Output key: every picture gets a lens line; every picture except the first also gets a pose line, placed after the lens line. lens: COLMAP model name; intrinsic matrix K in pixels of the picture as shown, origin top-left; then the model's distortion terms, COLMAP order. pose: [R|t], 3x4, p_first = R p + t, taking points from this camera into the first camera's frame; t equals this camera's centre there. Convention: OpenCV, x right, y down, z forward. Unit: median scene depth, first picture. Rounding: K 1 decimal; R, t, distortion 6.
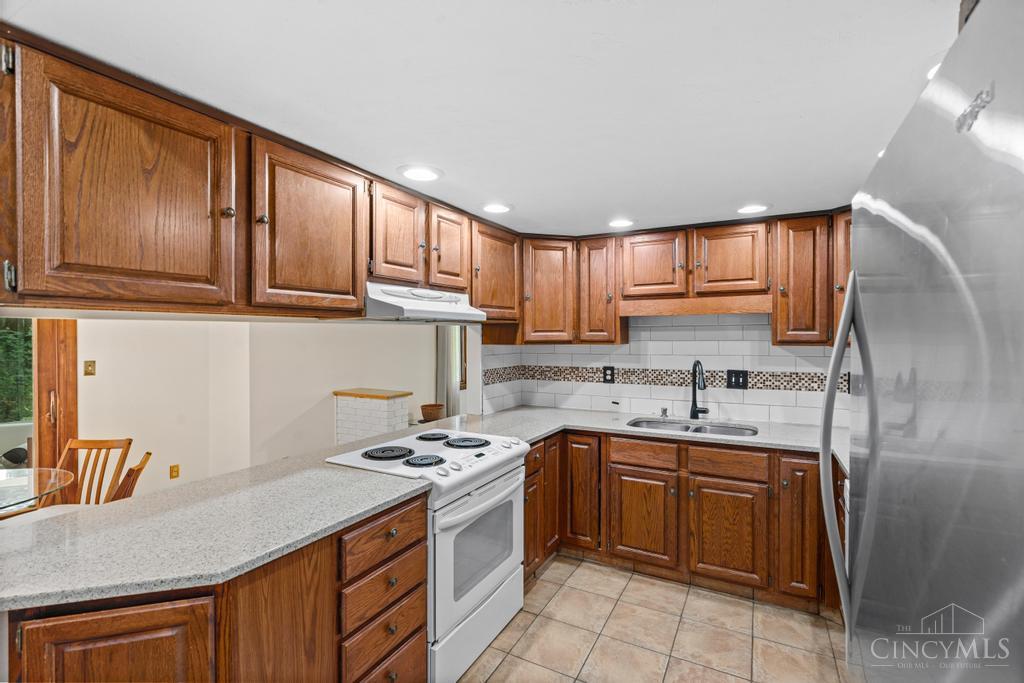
lens RADIAL K [[459.7, 0, 513.3], [0, 459.7, 334.8], [0, 0, 1]] dist [-0.000356, -0.000007]
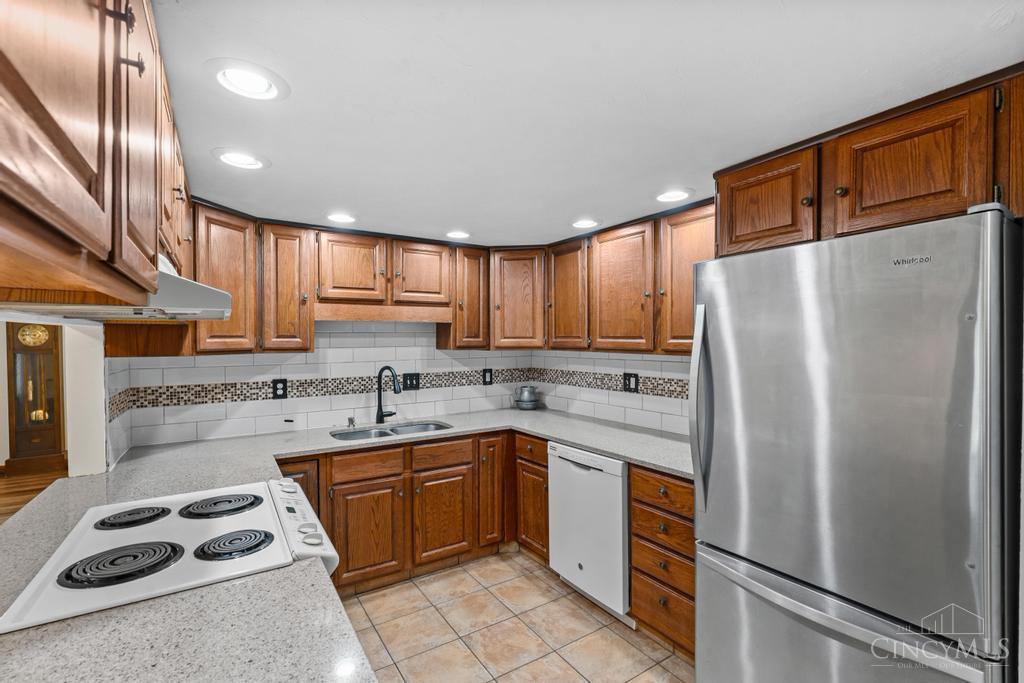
lens RADIAL K [[464.2, 0, 512.0], [0, 464.2, 341.5], [0, 0, 1]] dist [-0.001671, 0.000266]
pose [[0.486805, -0.001419, 0.873510, -0.376808], [0.001445, 0.999999, 0.000819, -0.000147], [-0.873510, 0.000863, 0.486806, 0.245380]]
